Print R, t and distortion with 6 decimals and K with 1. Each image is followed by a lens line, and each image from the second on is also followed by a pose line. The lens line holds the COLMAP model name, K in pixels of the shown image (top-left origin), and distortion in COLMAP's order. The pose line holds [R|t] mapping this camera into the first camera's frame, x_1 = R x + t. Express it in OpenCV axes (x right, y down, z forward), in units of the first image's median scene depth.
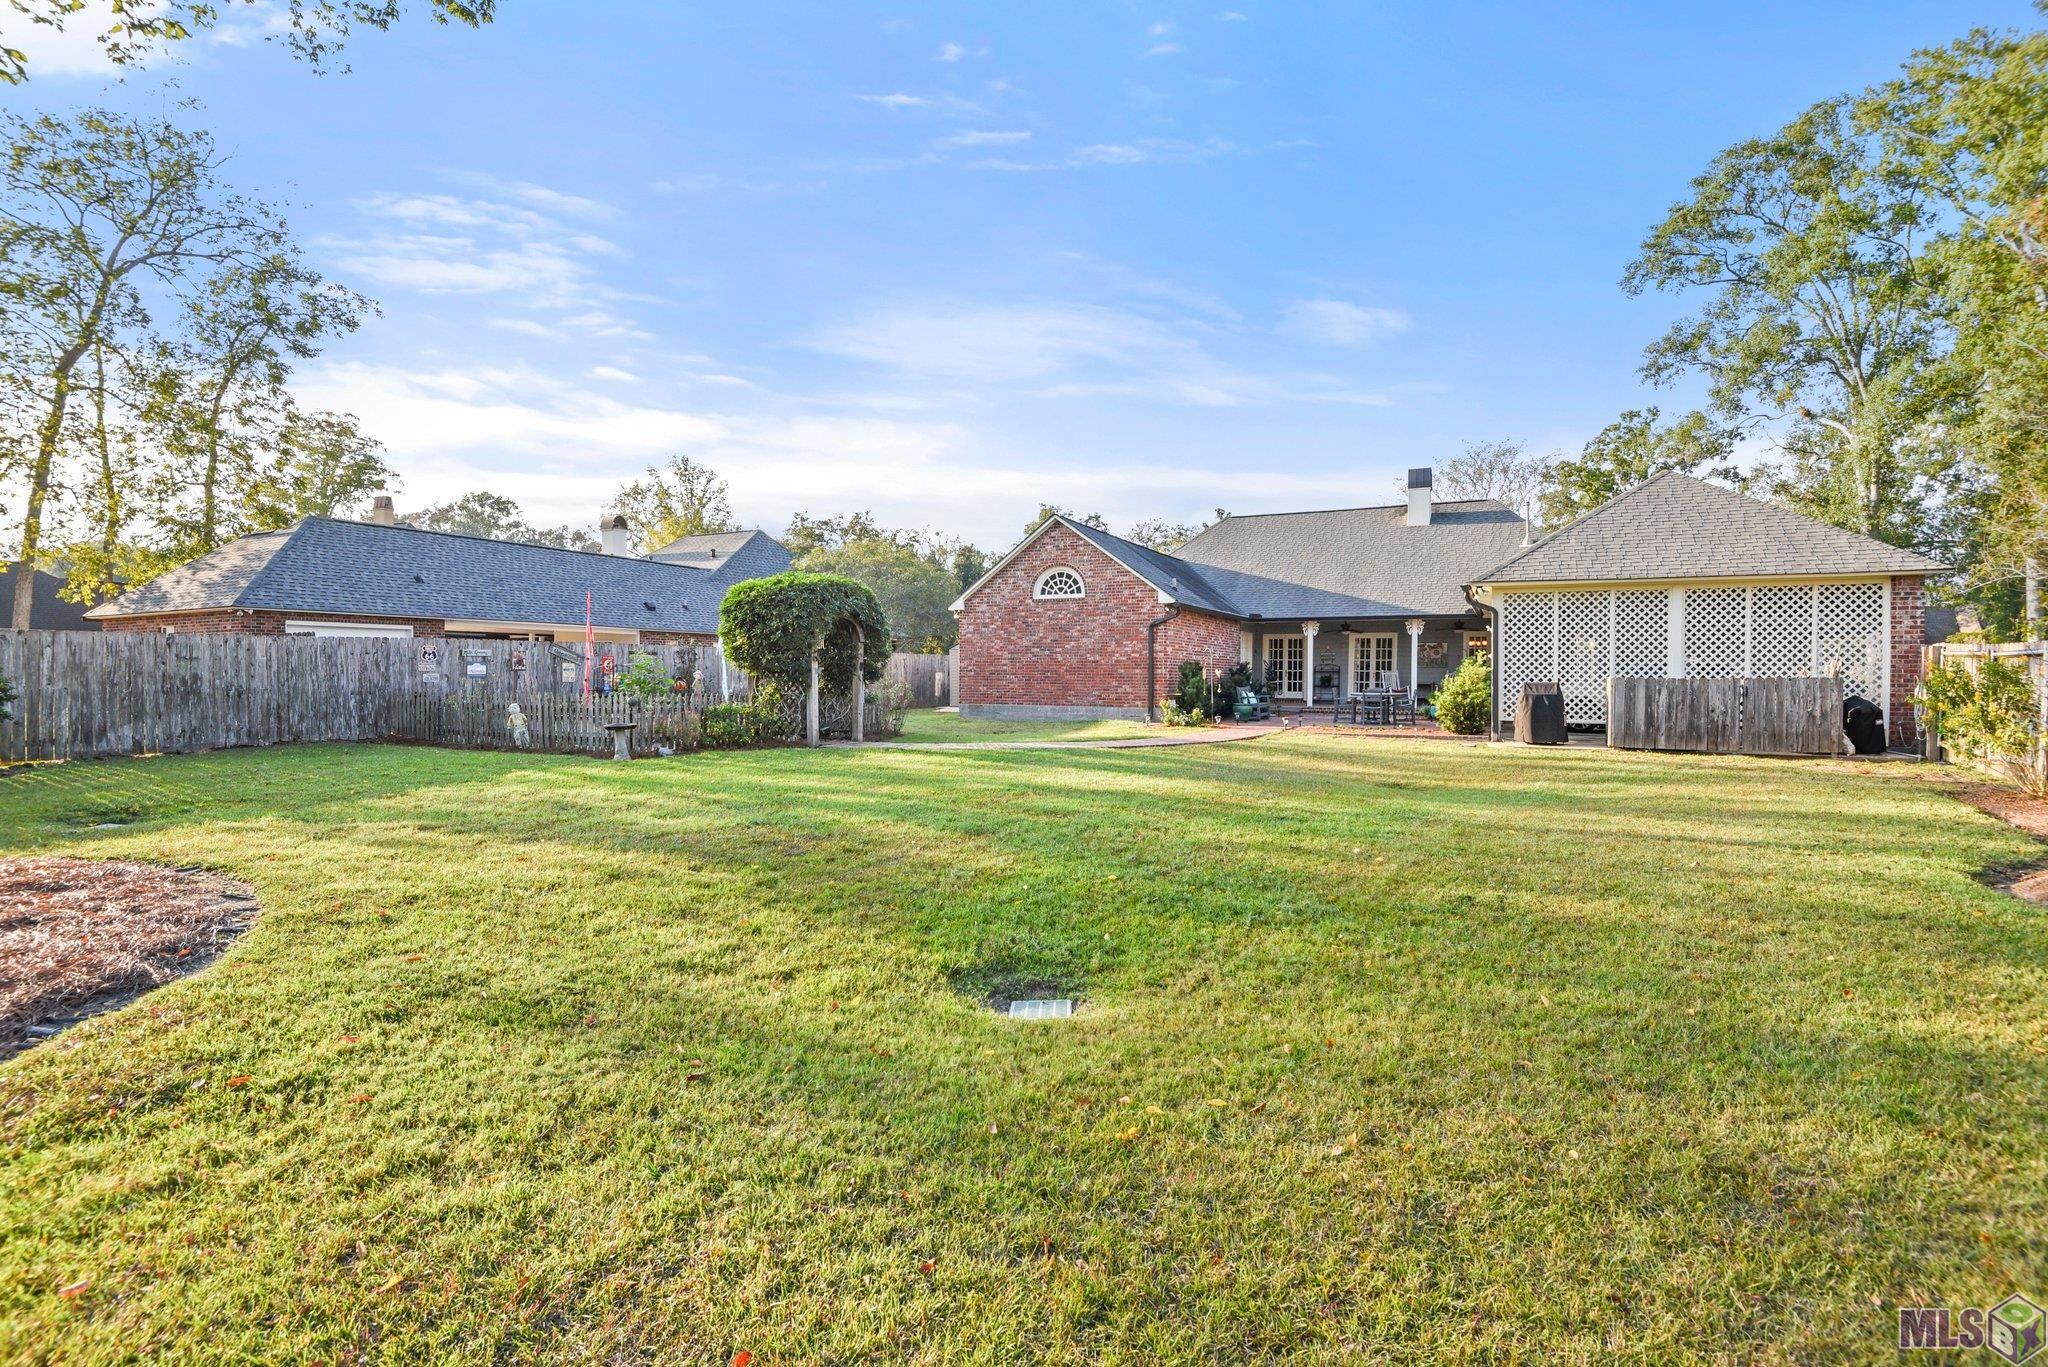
lens RADIAL K [[956.2, 0, 1029.9], [0, 956.2, 677.3], [0, 0, 1]] dist [0.001011, -0.000388]
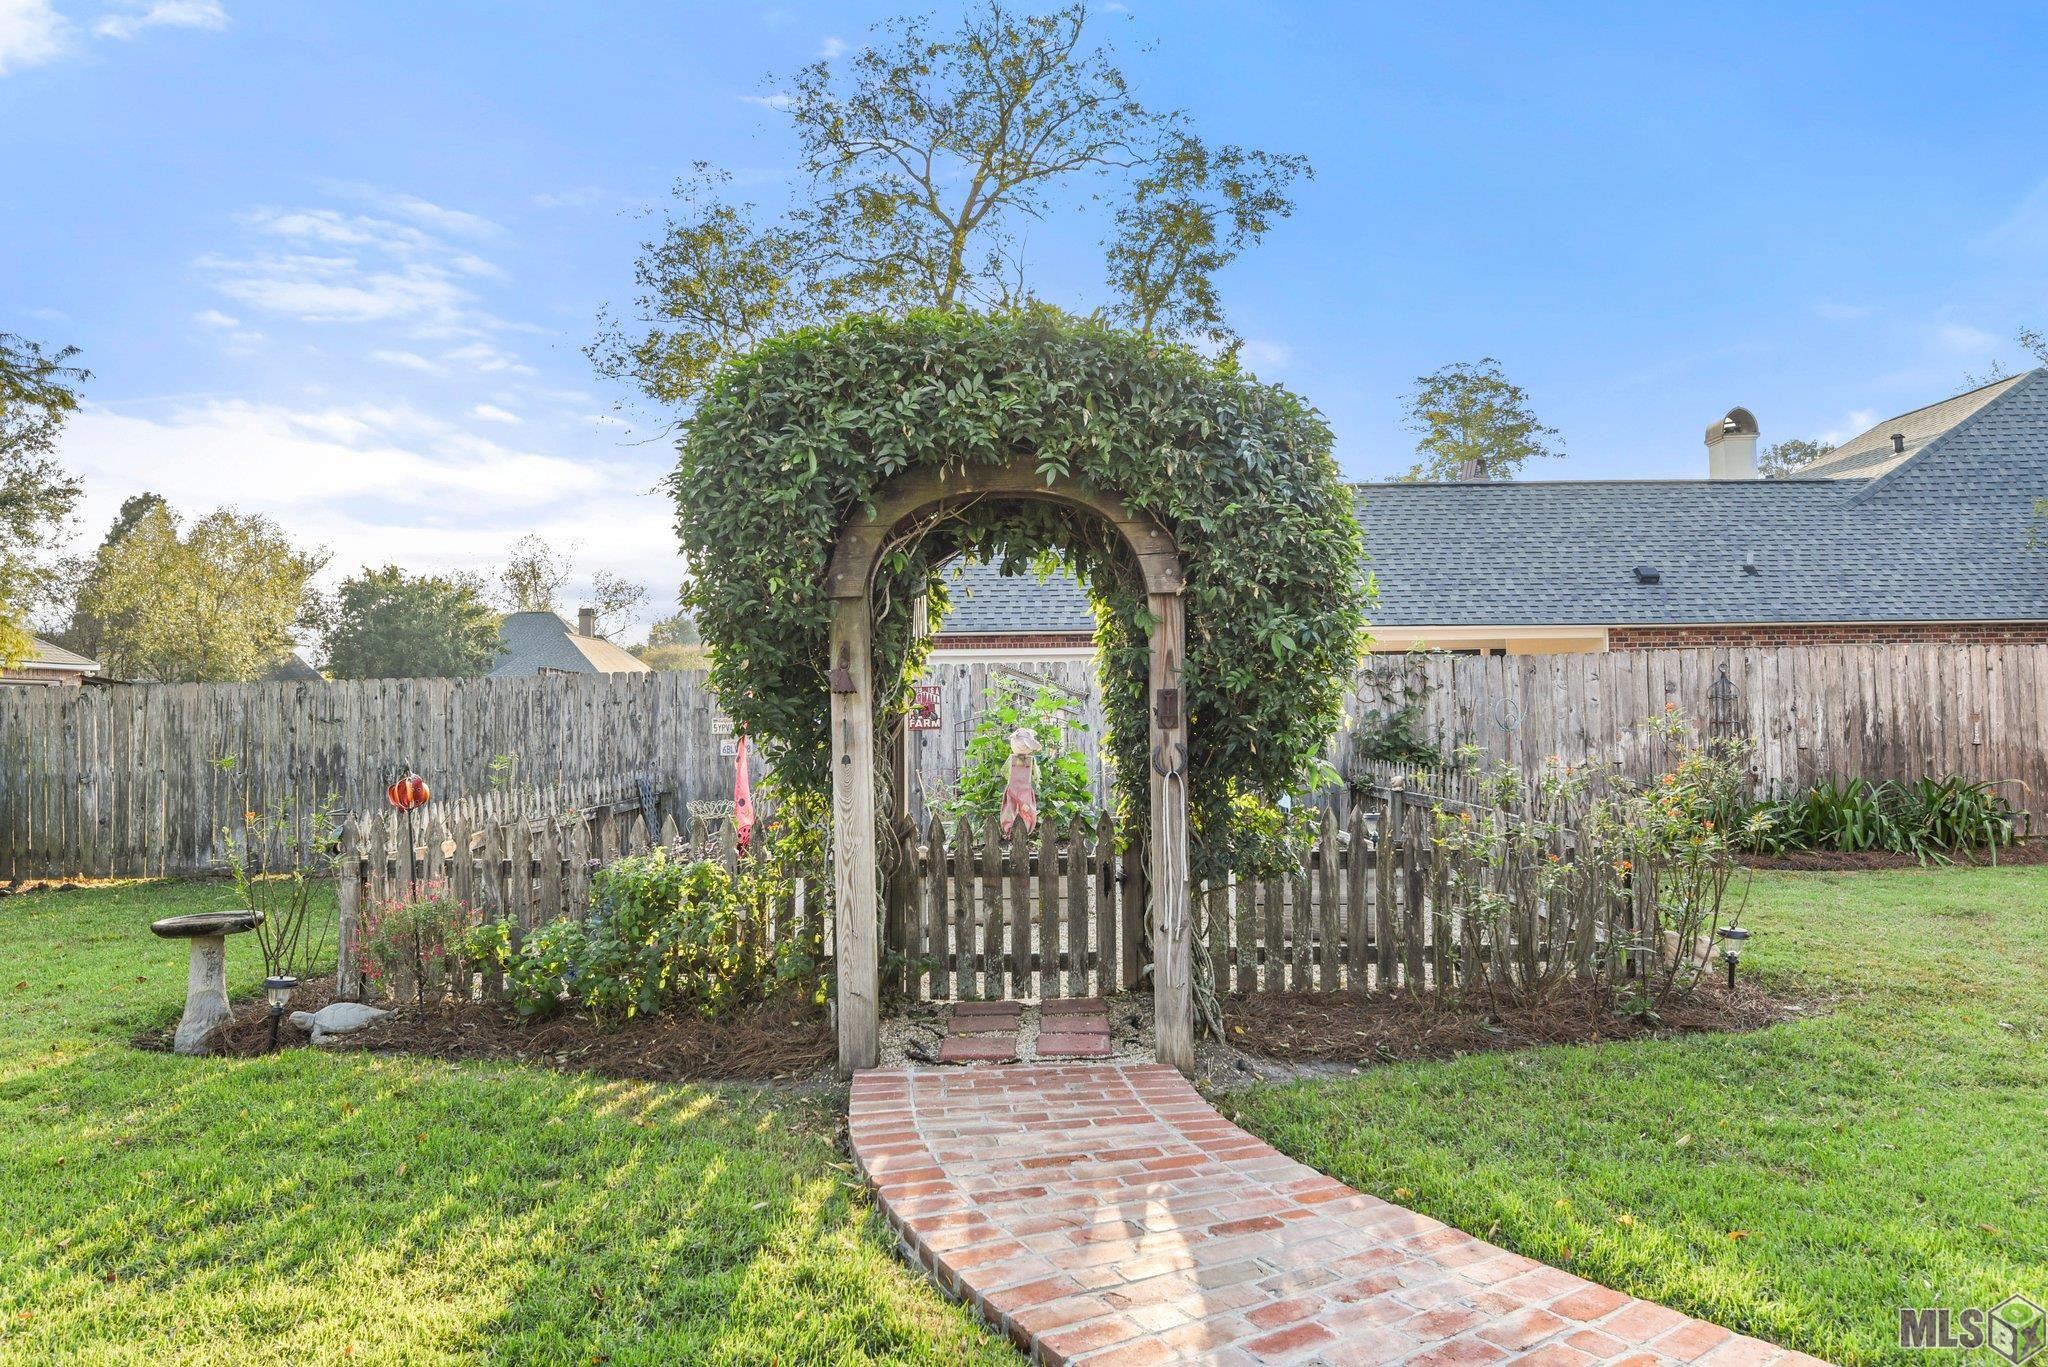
lens RADIAL K [[1369.8, 0, 1020.9], [0, 1369.8, 679.6], [0, 0, 1]] dist [-0.000084, 0.000468]
pose [[0.468120, -0.039887, -0.882764, 0.098603], [0.013674, 0.999188, -0.037896, -0.006668], [0.883559, 0.005669, 0.468286, 0.971662]]
